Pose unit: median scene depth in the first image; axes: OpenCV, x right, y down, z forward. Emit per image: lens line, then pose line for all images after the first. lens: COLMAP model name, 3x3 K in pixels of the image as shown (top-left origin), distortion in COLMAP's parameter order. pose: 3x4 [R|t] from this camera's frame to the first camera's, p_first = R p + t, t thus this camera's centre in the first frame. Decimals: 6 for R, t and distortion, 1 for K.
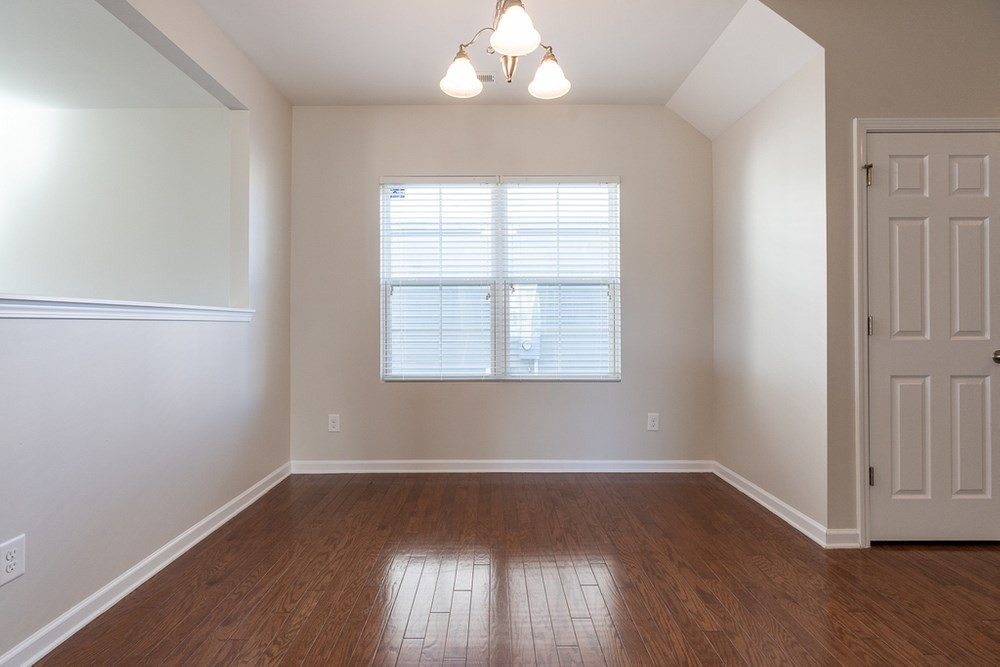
lens RADIAL K [[450.0, 0, 499.3], [0, 450.0, 319.6], [0, 0, 1]] dist [-0.012416, 0.000459]
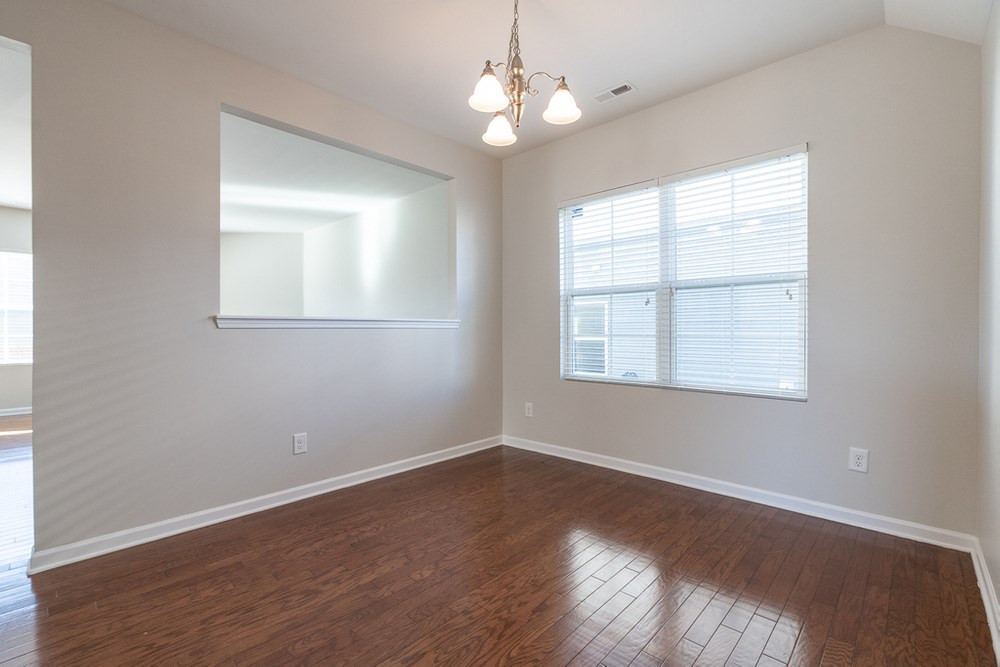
lens RADIAL K [[453.7, 0, 500.0], [0, 453.7, 333.5], [0, 0, 1]] dist [0.000977, 0.000321]
pose [[0.725966, 0.004907, -0.687713, 0.427308], [0.011567, 0.999746, 0.019343, -0.004943], [0.687634, -0.021997, 0.725725, 0.041281]]
